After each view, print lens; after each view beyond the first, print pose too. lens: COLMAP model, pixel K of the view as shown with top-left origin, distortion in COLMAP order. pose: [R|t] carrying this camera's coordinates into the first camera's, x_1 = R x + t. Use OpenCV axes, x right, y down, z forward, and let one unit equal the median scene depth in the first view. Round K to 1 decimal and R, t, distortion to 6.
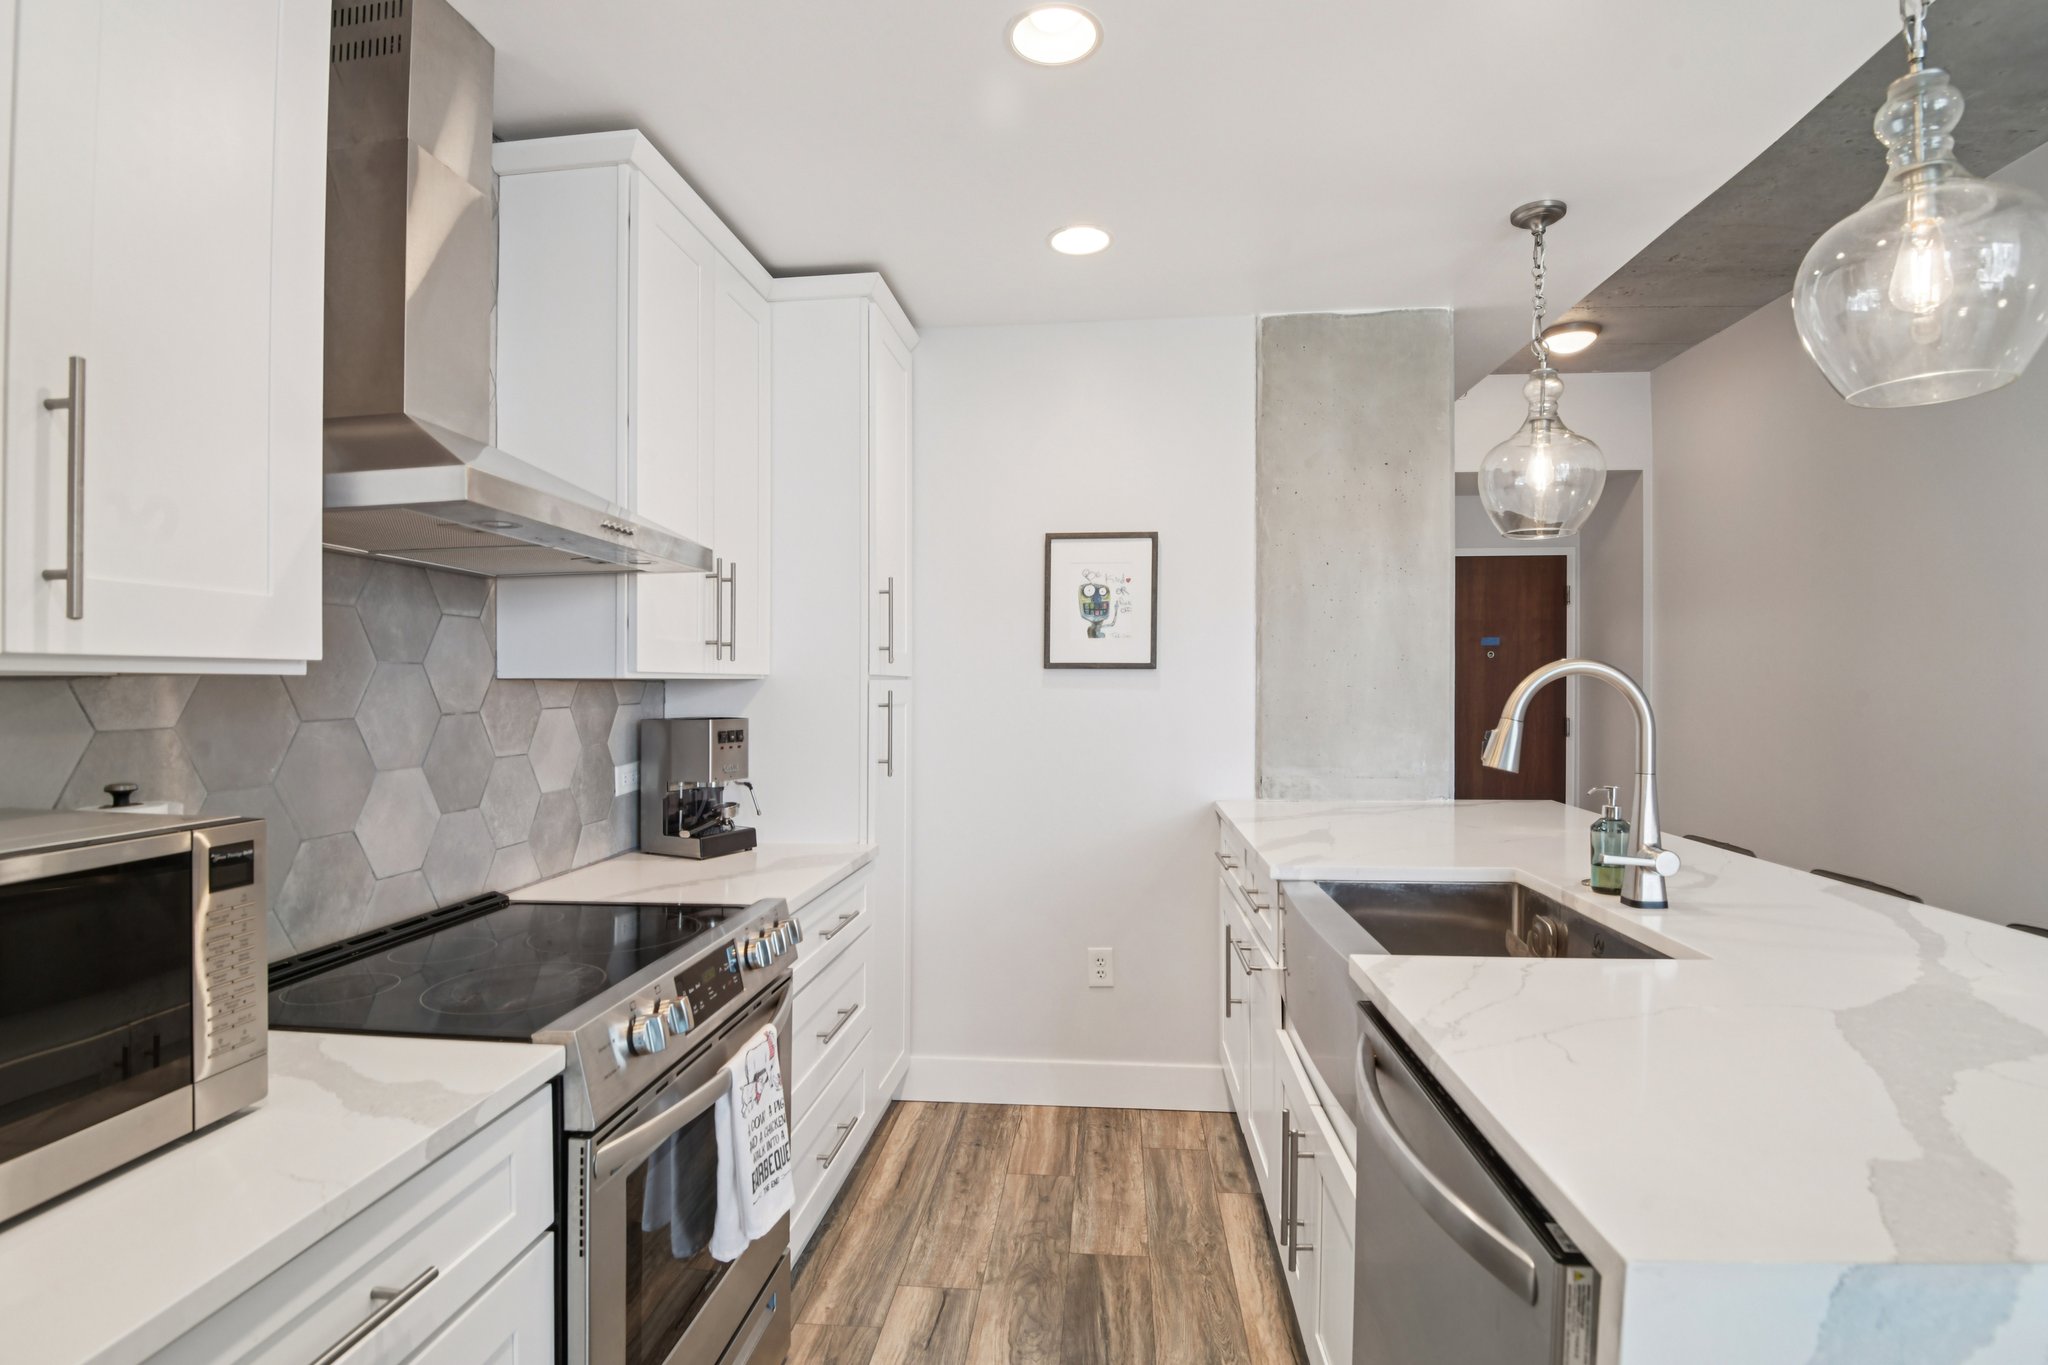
lens RADIAL K [[960.7, 0, 1024.0], [0, 960.7, 682.5], [0, 0, 1]] dist [0.000507, -0.038090]
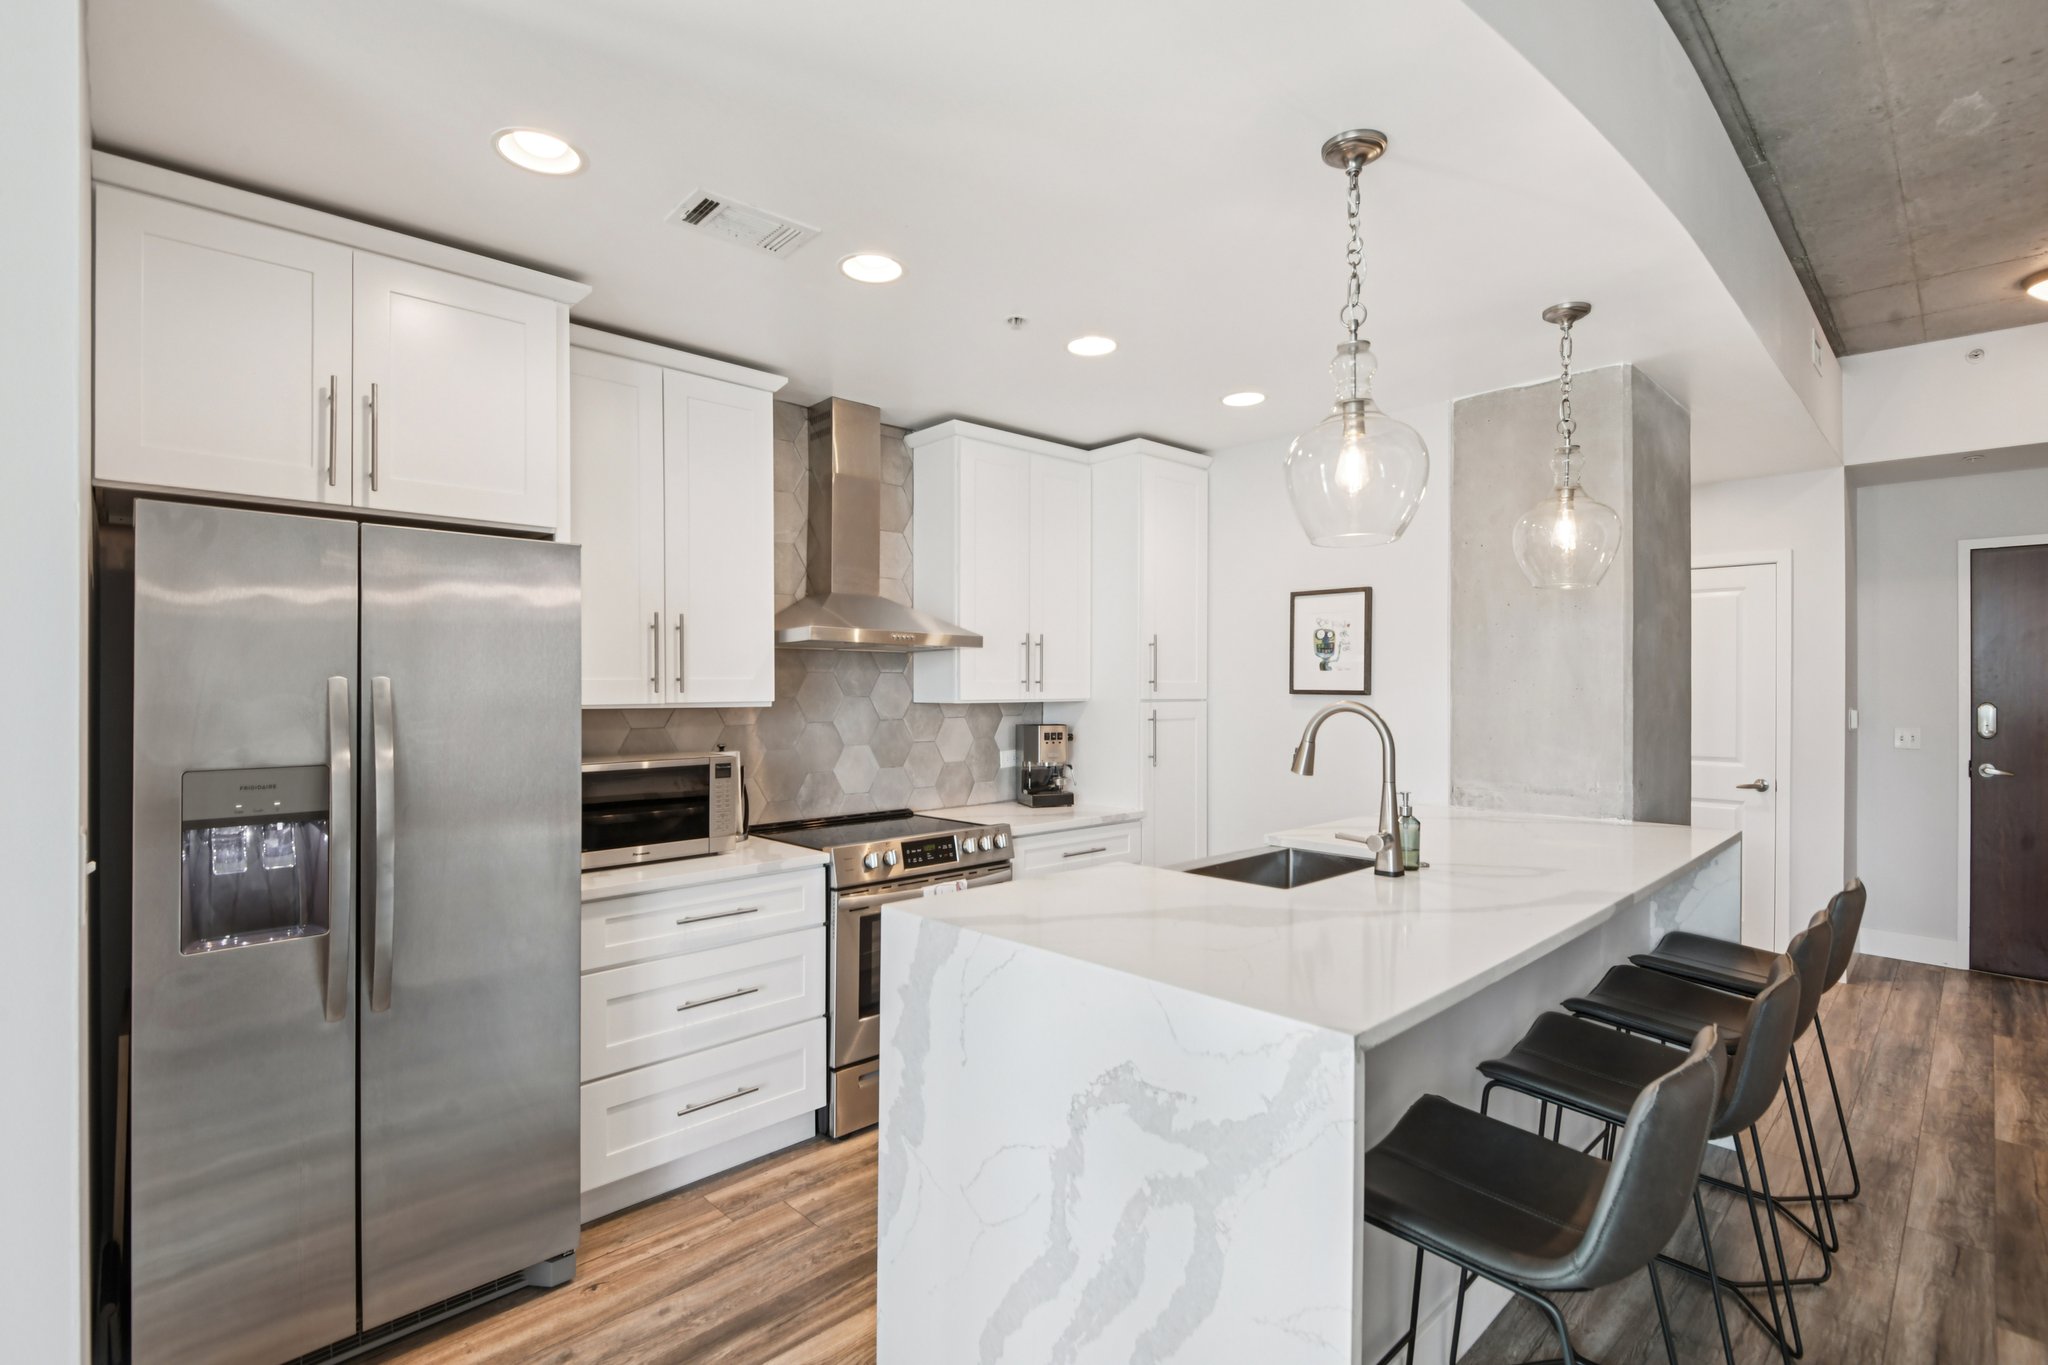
lens RADIAL K [[939.9, 0, 1038.6], [0, 939.9, 665.8], [0, 0, 1]] dist [-0.016745, -0.000496]
pose [[0.765712, -0.010666, -0.643095, 0.749451], [-0.001516, 0.999830, -0.018388, -0.037034], [0.643182, 0.015055, 0.765566, -0.273986]]
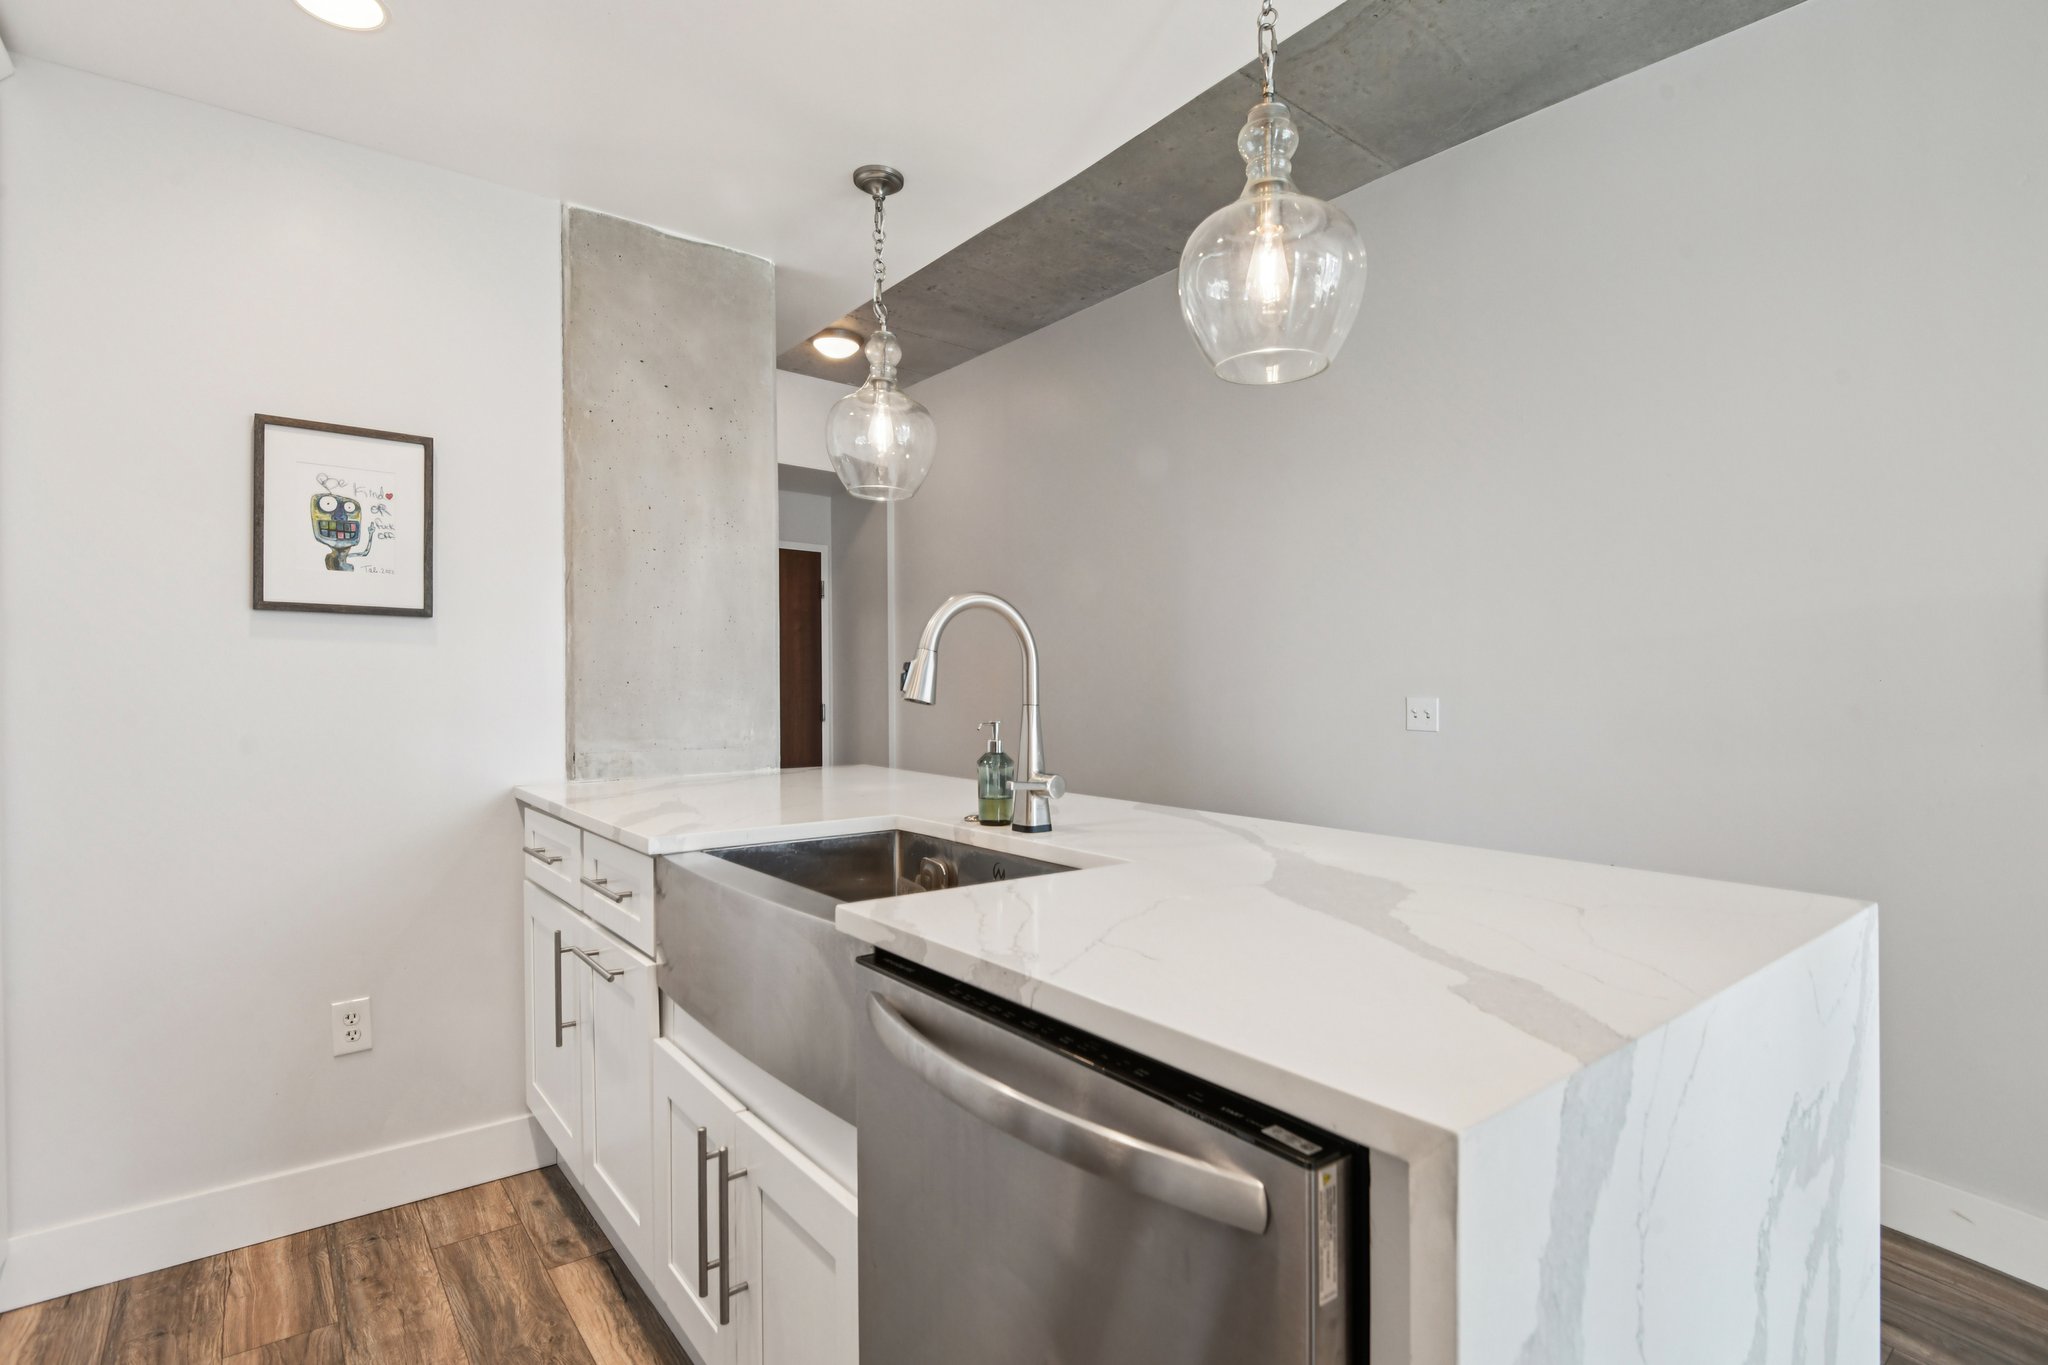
lens RADIAL K [[993.2, 0, 1024.0], [0, 993.2, 682.5], [0, 0, 1]] dist [-0.032018, -0.000085]
pose [[0.723258, 0.005678, 0.690555, -0.074160], [-0.001175, 0.999975, -0.006991, 0.053339], [-0.690577, 0.004245, 0.723246, 0.146592]]
